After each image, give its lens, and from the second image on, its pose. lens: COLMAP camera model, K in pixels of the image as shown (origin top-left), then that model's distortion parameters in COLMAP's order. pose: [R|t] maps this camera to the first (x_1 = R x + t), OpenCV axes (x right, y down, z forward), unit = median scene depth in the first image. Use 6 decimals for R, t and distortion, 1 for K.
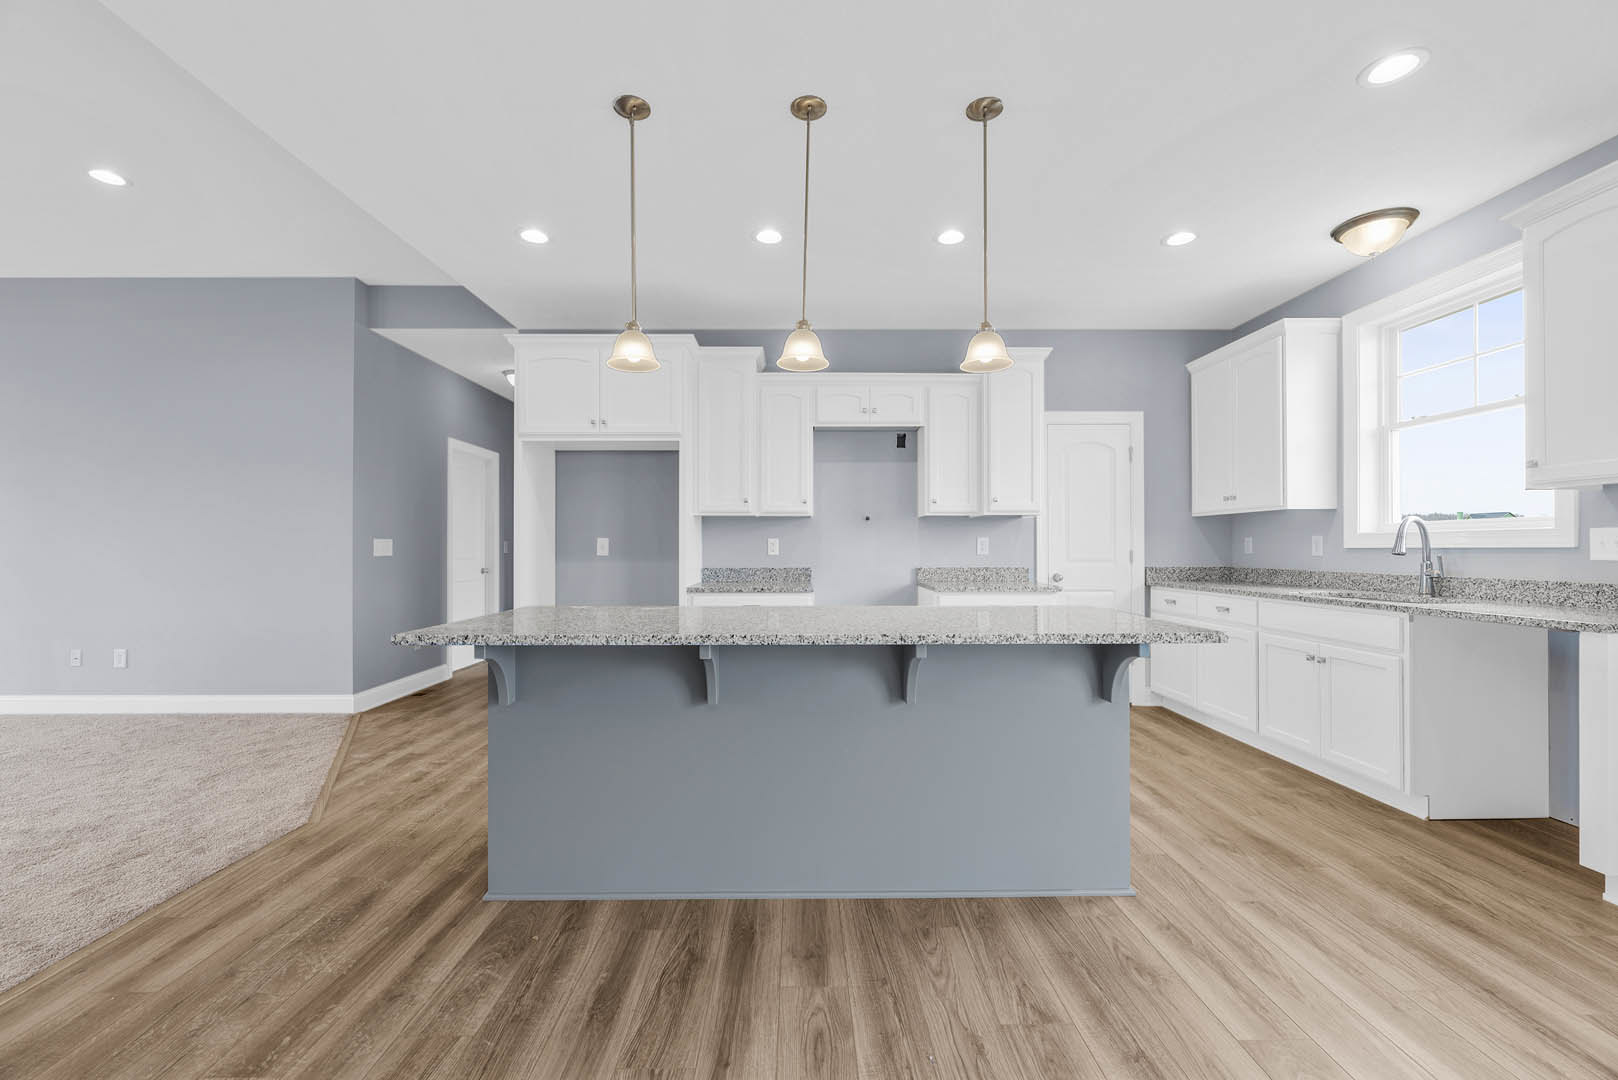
lens RADIAL K [[664.8, 0, 803.3], [0, 664.8, 545.1], [0, 0, 1]] dist [-0.002559, -0.000210]
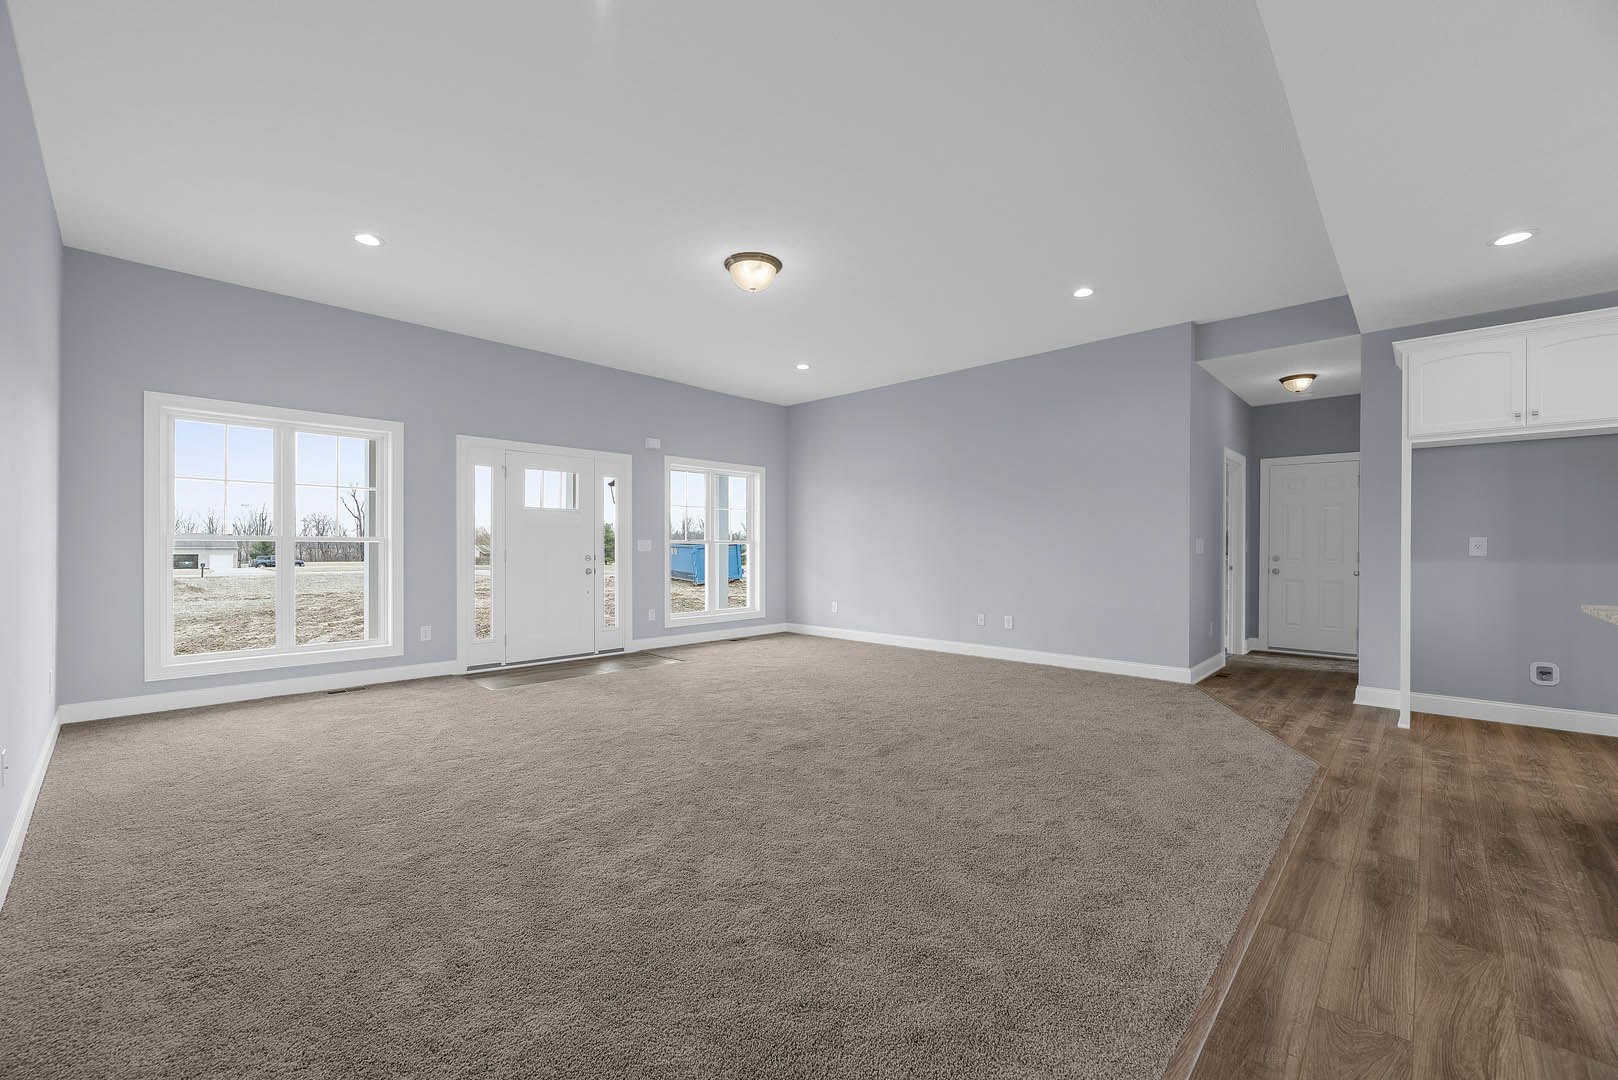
lens RADIAL K [[655.5, 0, 803.8], [0, 655.5, 547.6], [0, 0, 1]] dist [-0.002429, -0.000054]
pose [[0.717019, 0.005077, -0.697036, -0.454760], [-0.001497, 0.999982, 0.005744, 0.000507], [0.697052, -0.003076, 0.717014, -0.435018]]
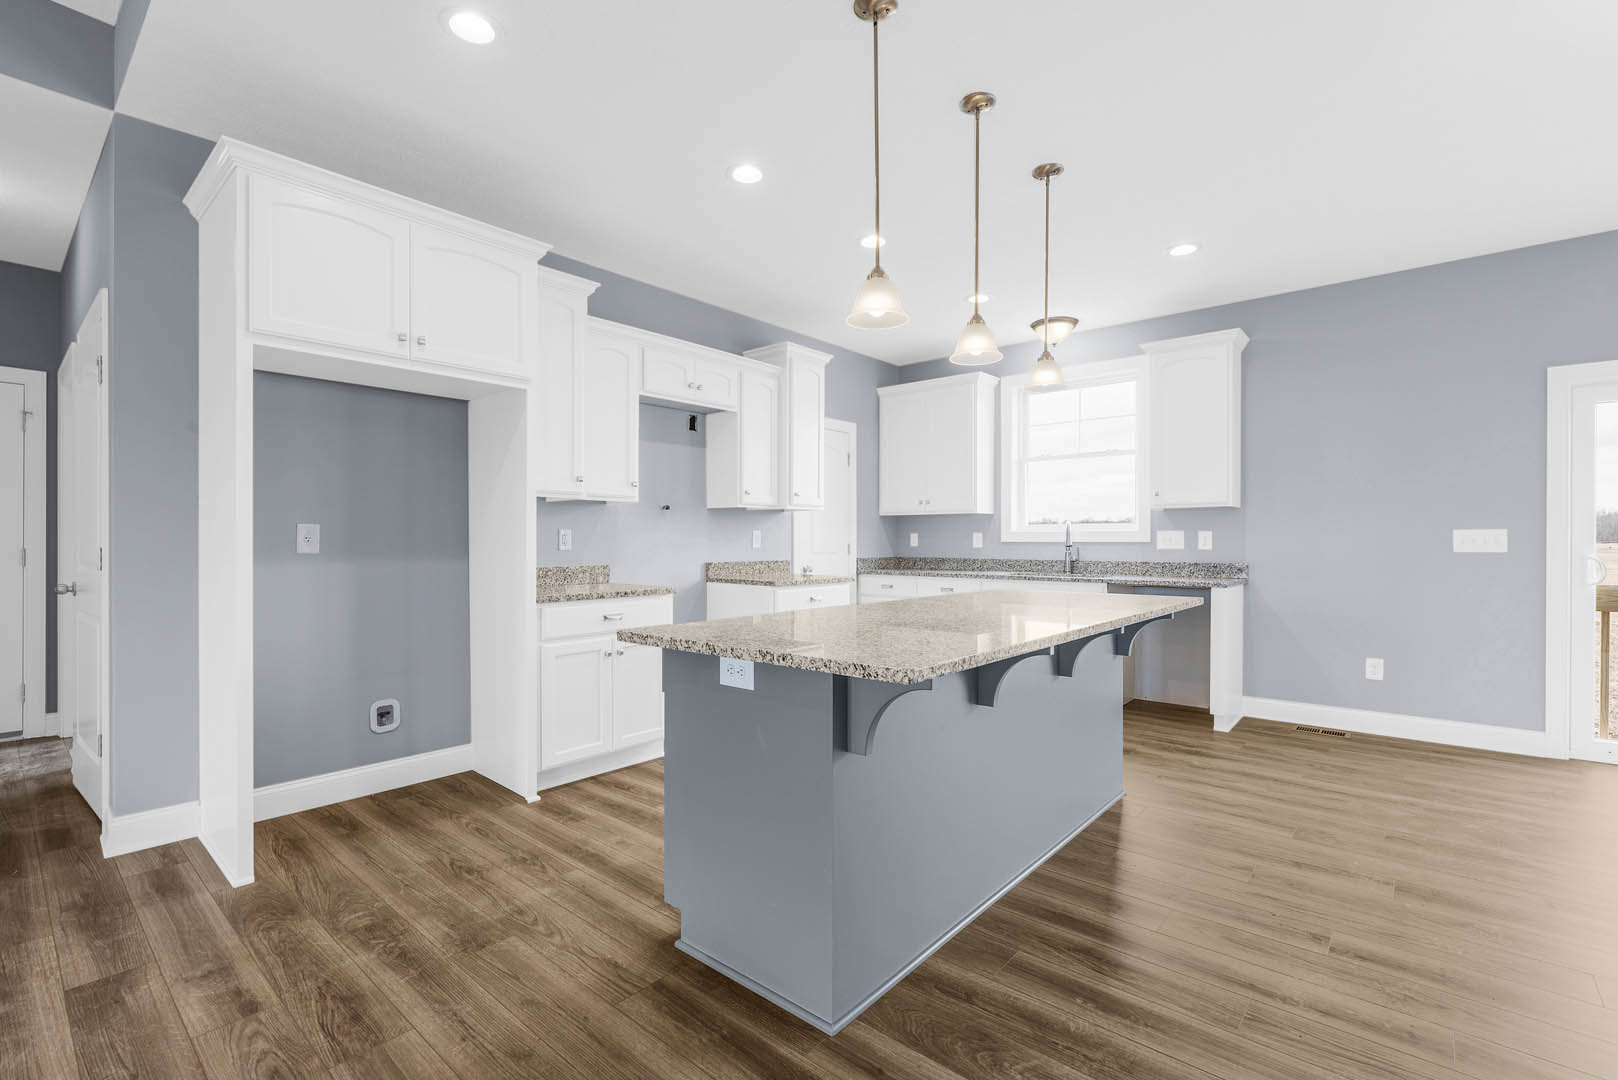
lens RADIAL K [[723.6, 0, 803.7], [0, 723.6, 542.9], [0, 0, 1]] dist [-0.002727, -0.000125]
pose [[0.663965, -0.000016, 0.747764, -0.656679], [-0.005207, 0.999976, 0.004644, 0.001493], [-0.747746, -0.006977, 0.663949, 0.310434]]
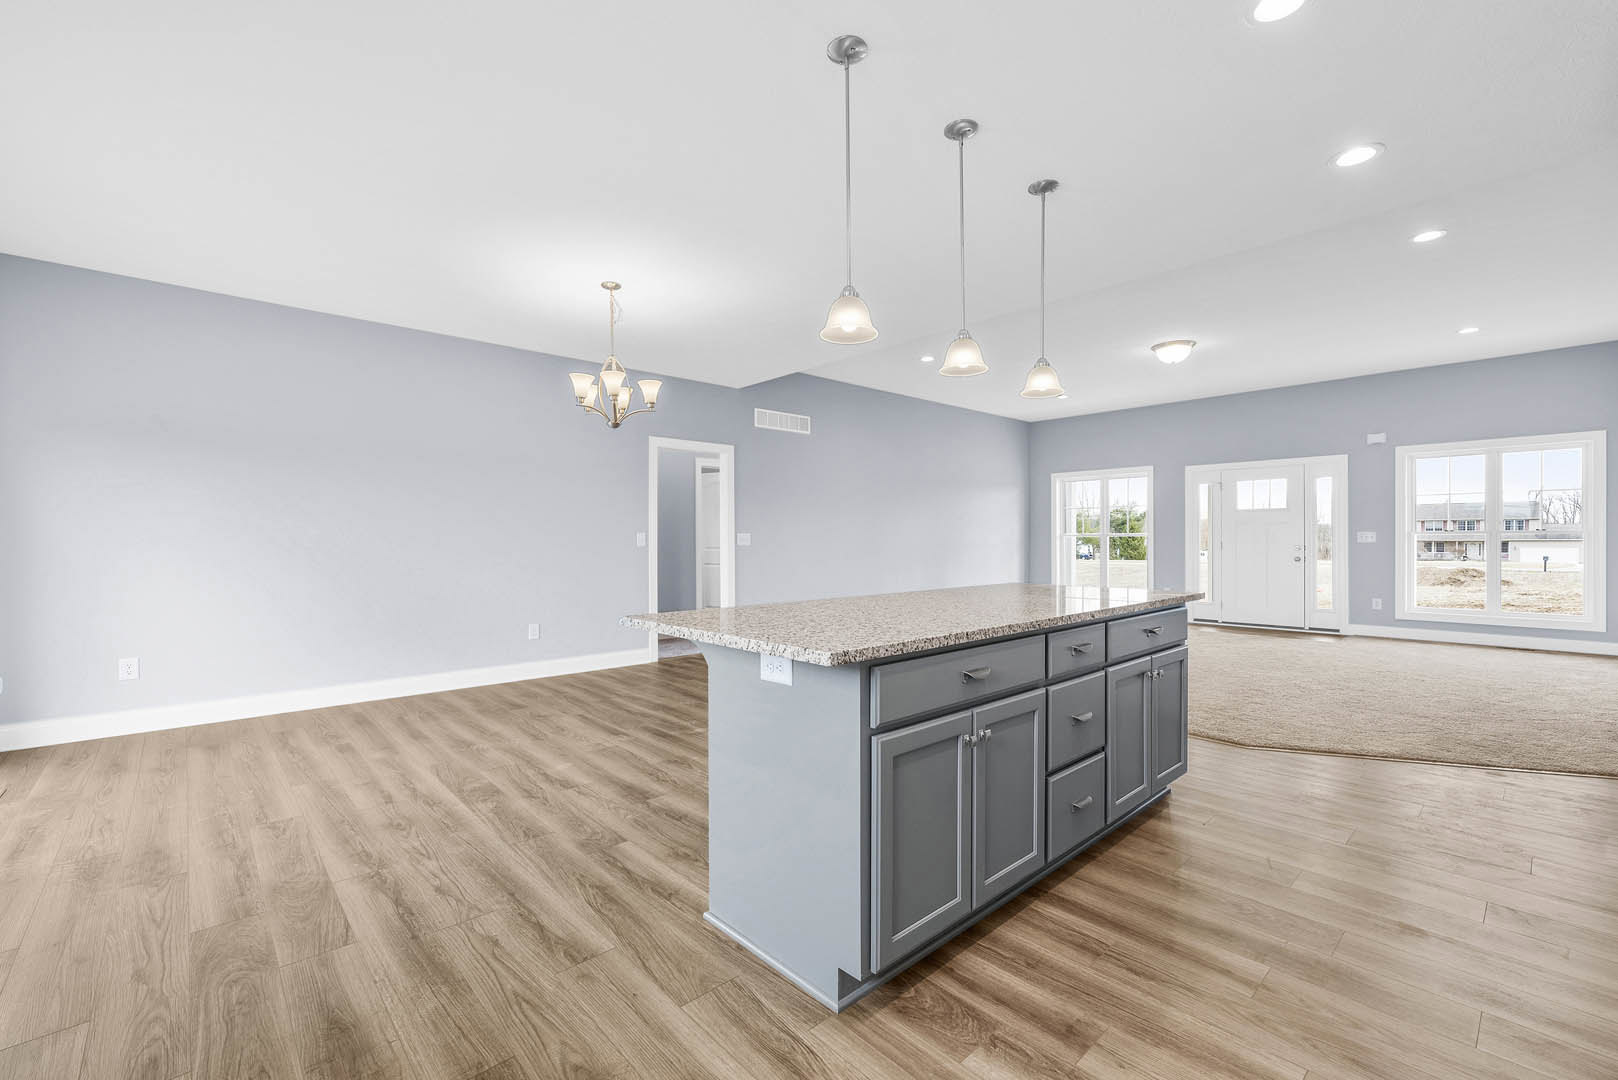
lens RADIAL K [[681.1, 0, 802.9], [0, 681.1, 543.6], [0, 0, 1]] dist [0.001018, 0.000373]
pose [[-0.746665, 0.008594, -0.665145, 0.626937], [0.007835, 0.999961, 0.004125, 0.003912], [0.665154, -0.002132, -0.746703, 1.103286]]
